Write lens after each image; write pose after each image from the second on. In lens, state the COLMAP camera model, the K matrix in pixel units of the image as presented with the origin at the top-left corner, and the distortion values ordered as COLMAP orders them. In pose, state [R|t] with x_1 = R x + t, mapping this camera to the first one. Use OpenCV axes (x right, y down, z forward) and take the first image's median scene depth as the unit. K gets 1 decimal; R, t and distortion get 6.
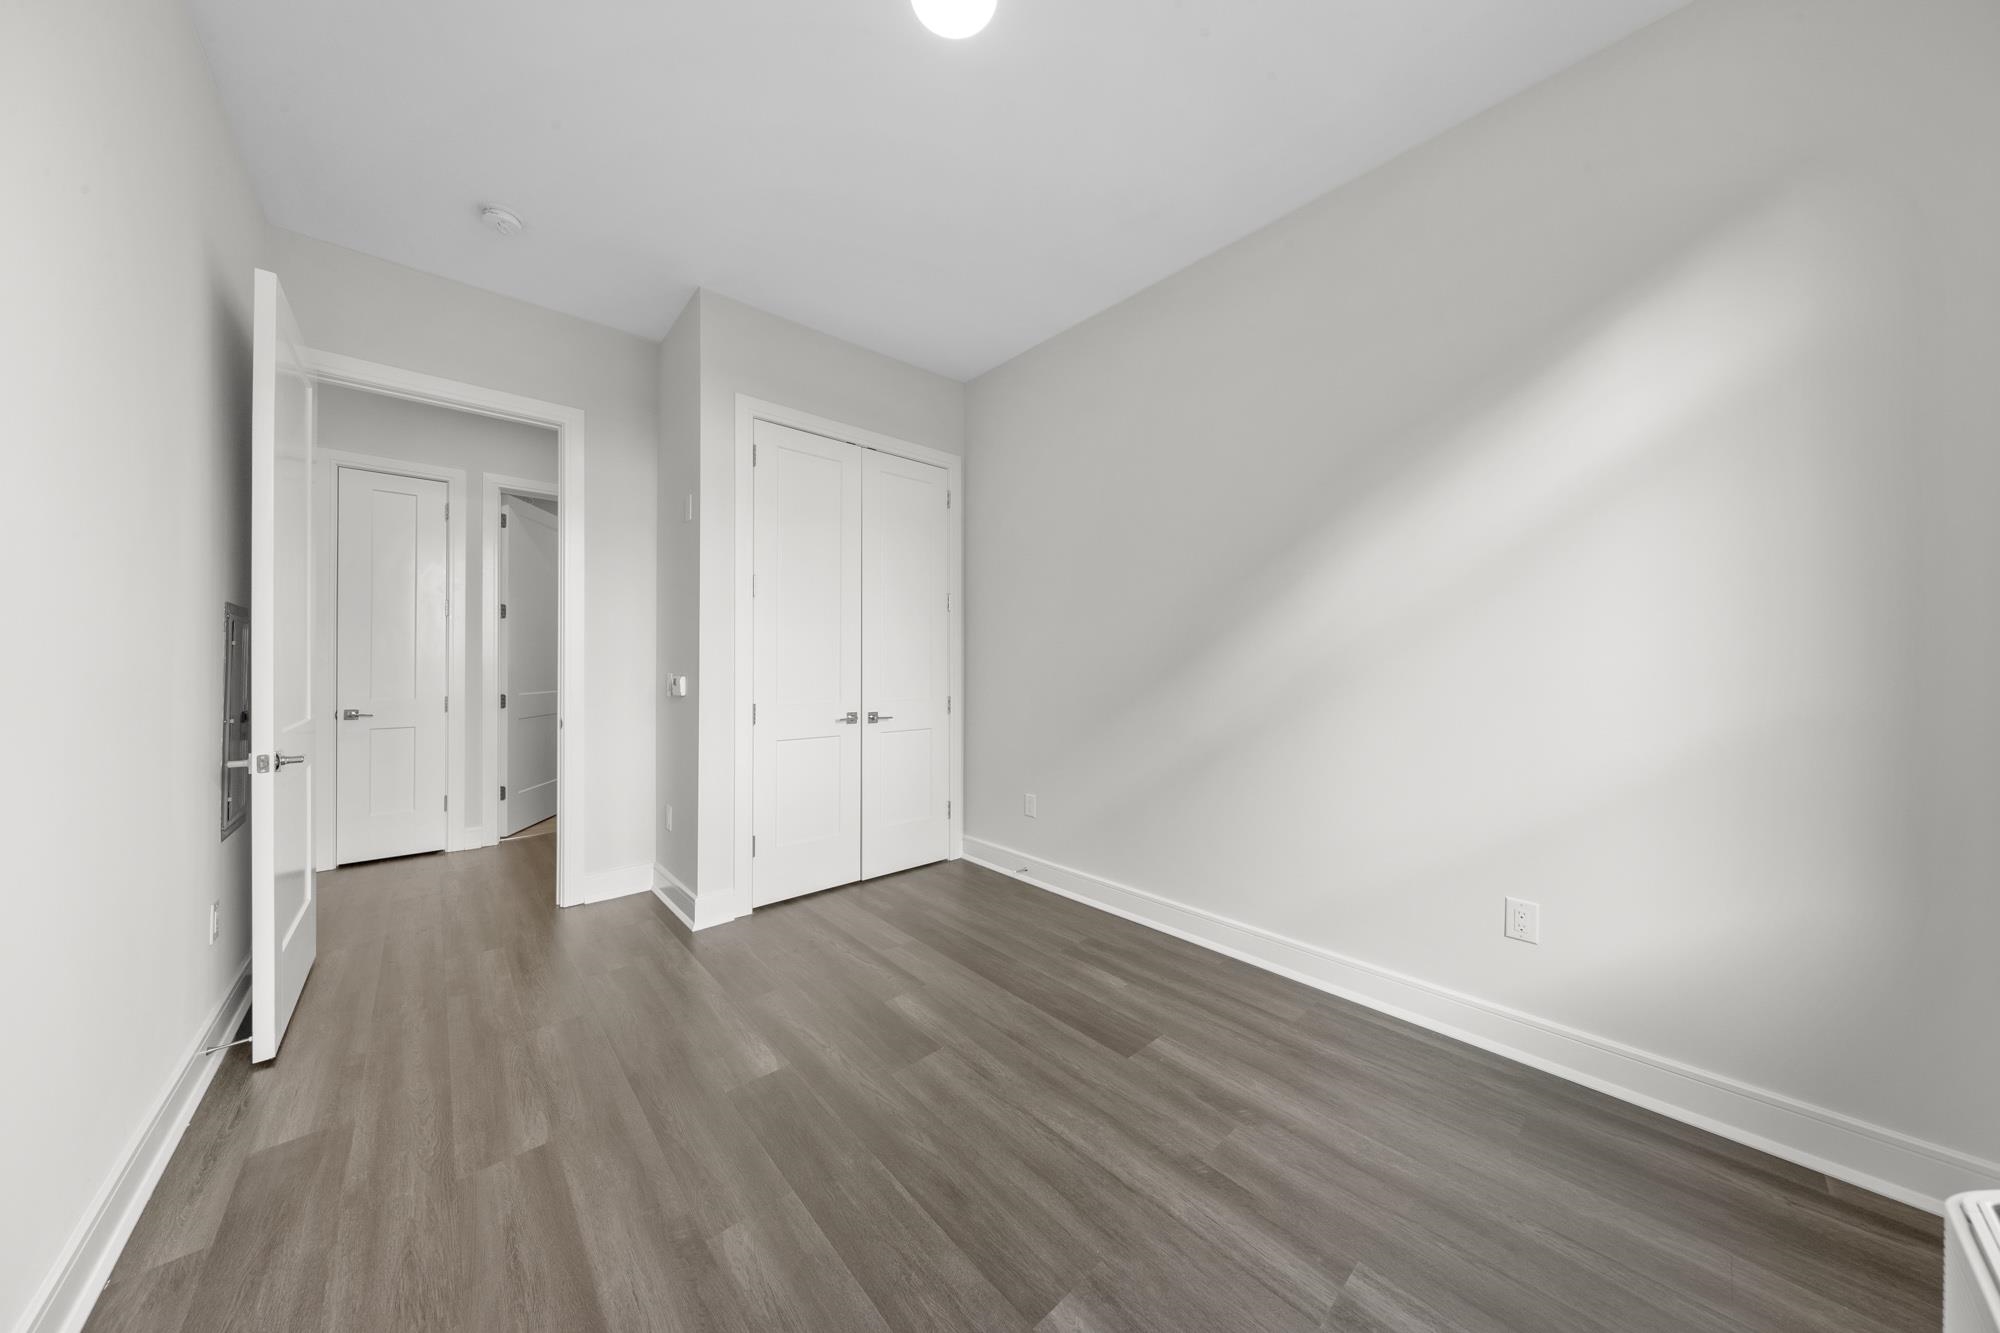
lens RADIAL K [[636.3, 0, 1007.2], [0, 636.3, 665.1], [0, 0, 1]] dist [-0.001427, -0.000449]
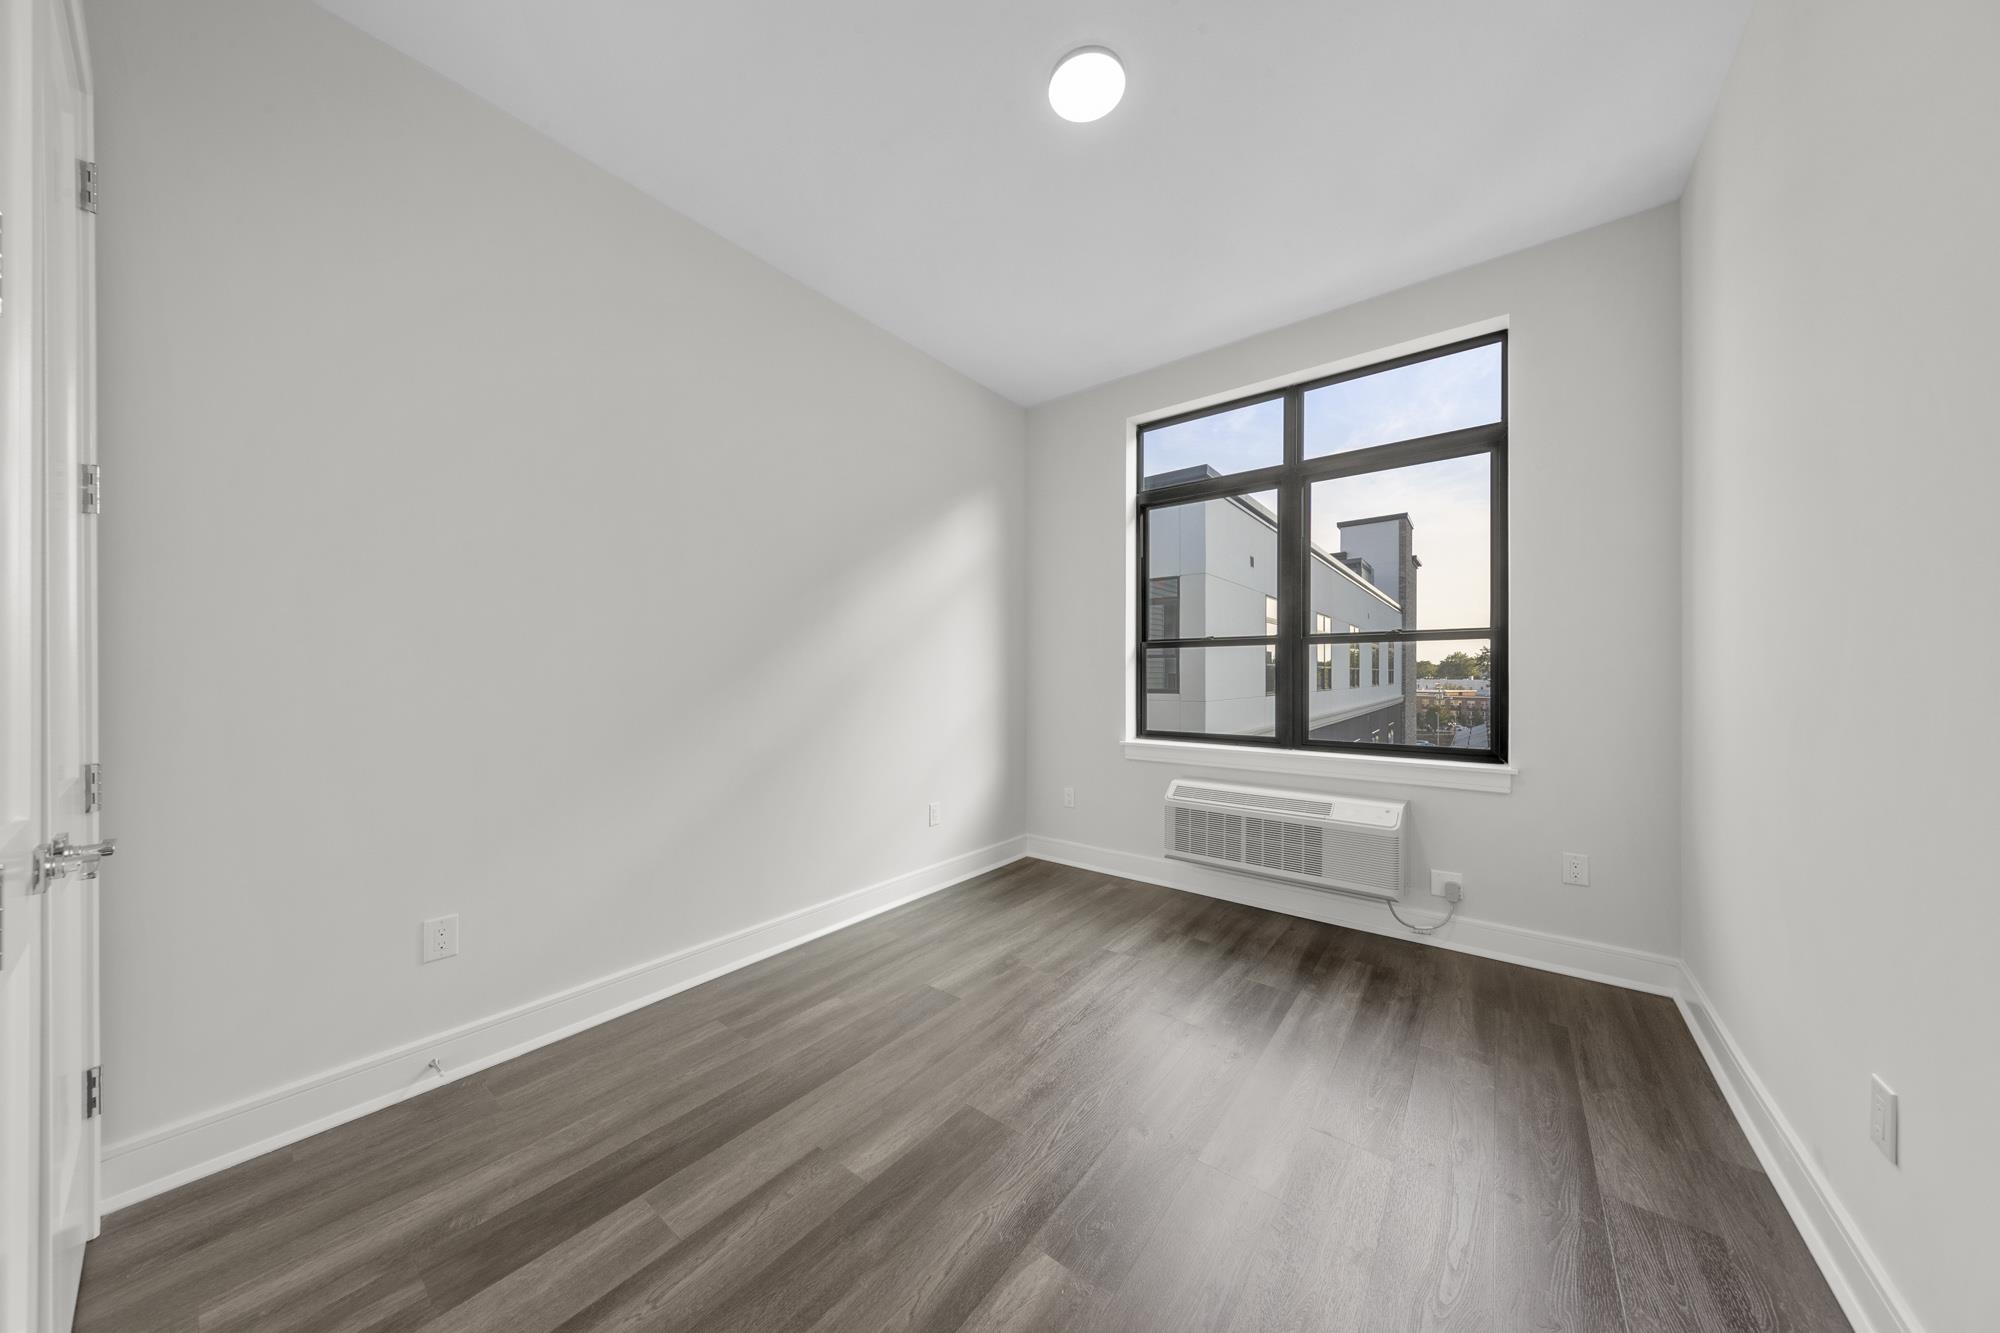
lens RADIAL K [[636.3, 0, 988.3], [0, 636.3, 669.2], [0, 0, 1]] dist [-0.001427, -0.000449]
pose [[-0.158679, 0.007062, 0.987305, -0.889289], [0.006794, 0.999959, -0.006060, 0.003694], [-0.987307, 0.005746, -0.158721, 1.002027]]
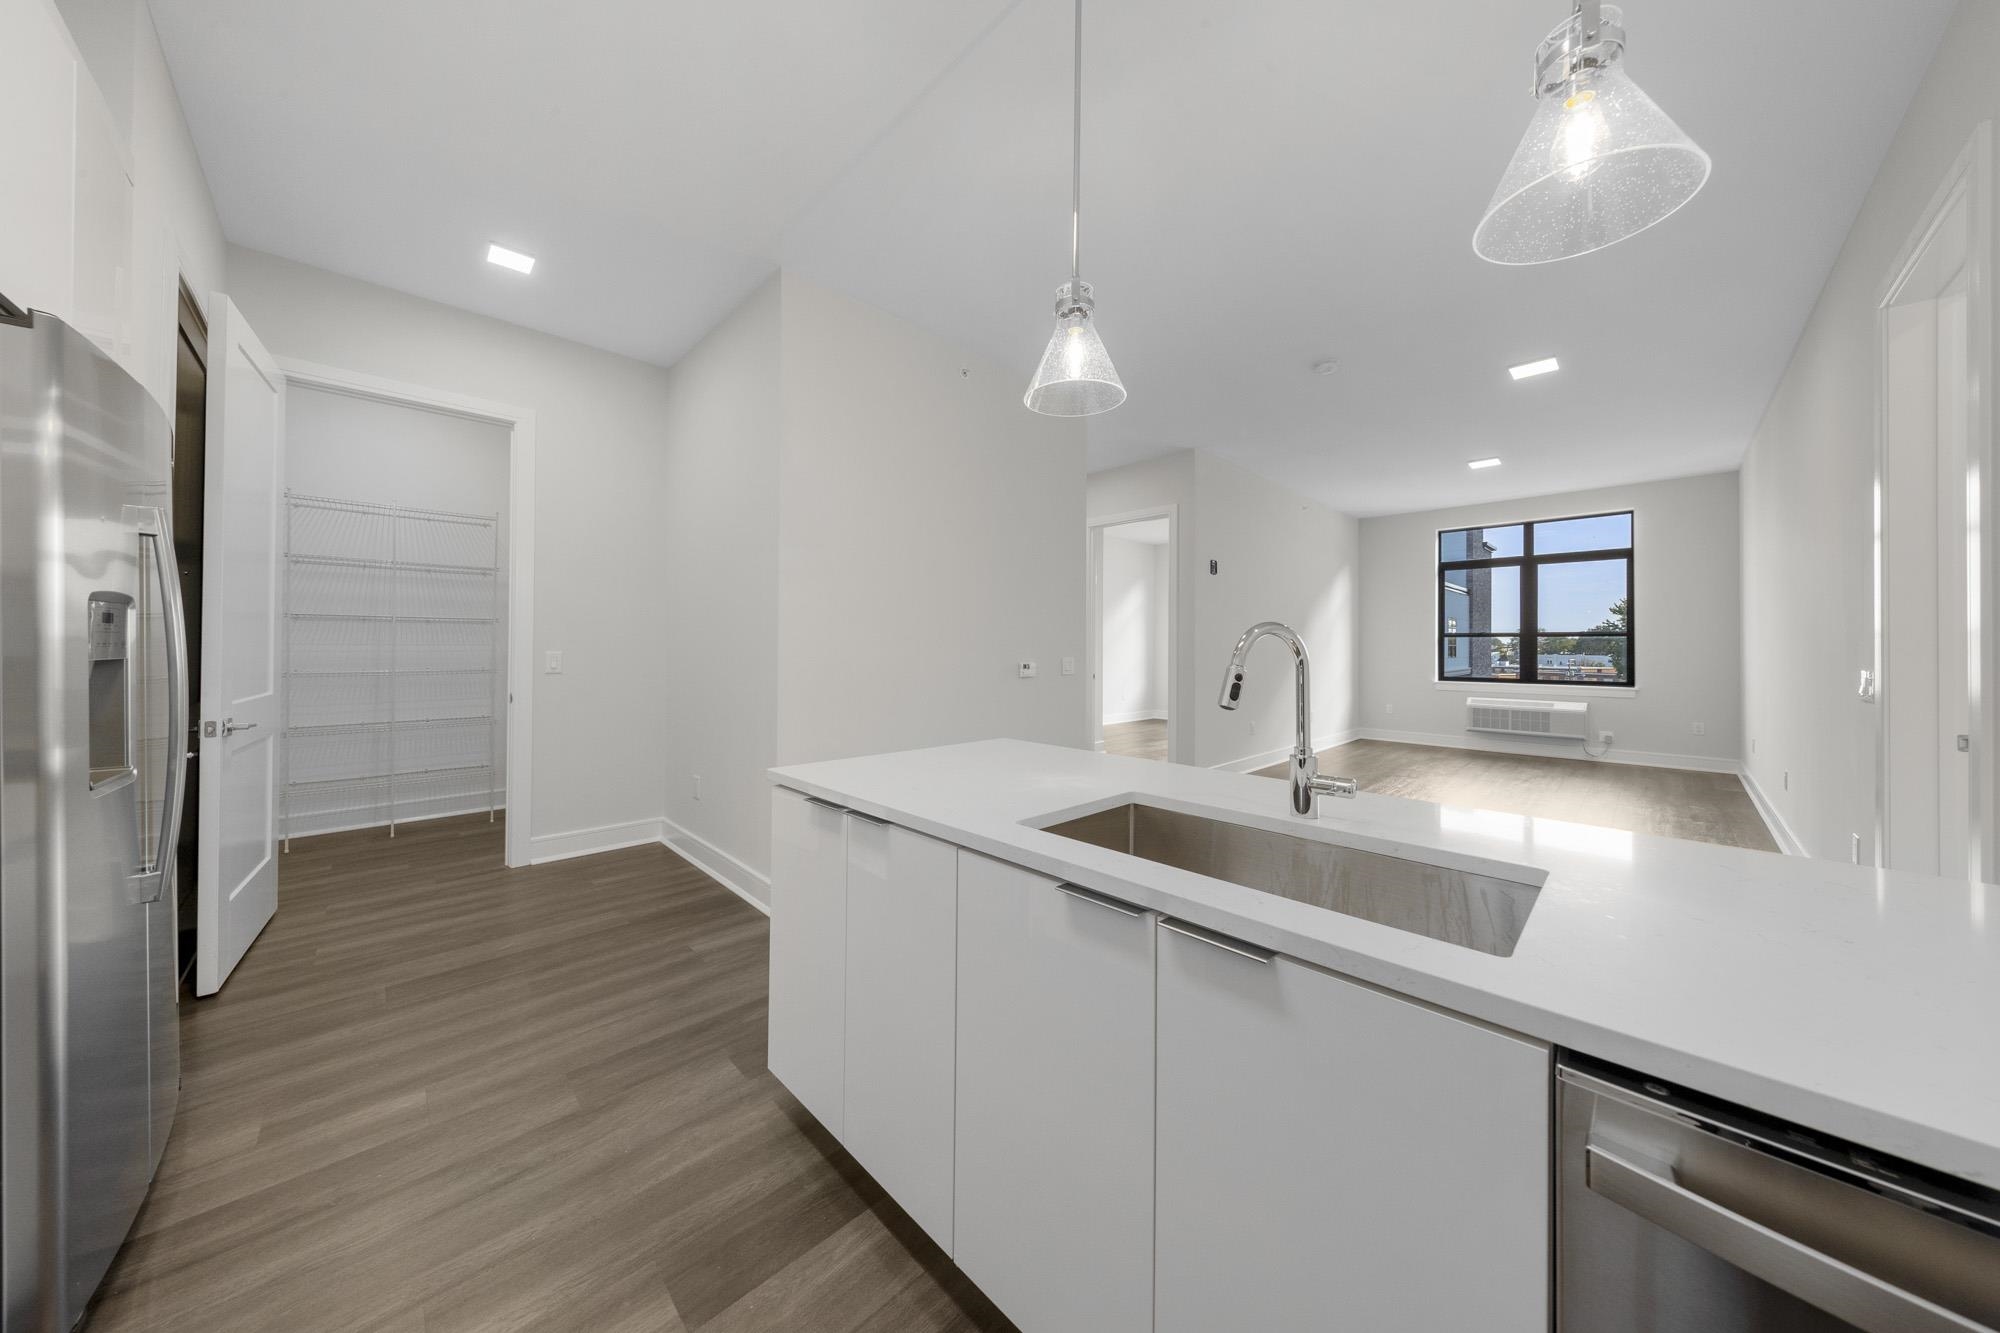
lens RADIAL K [[636.3, 0, 992.2], [0, 636.3, 640.9], [0, 0, 1]] dist [-0.001427, -0.000449]
pose [[-0.035455, 0.007428, 0.999344, -2.591980], [0.001231, 0.999972, -0.007389, -0.015075], [-0.999371, 0.000969, -0.035463, 2.806703]]
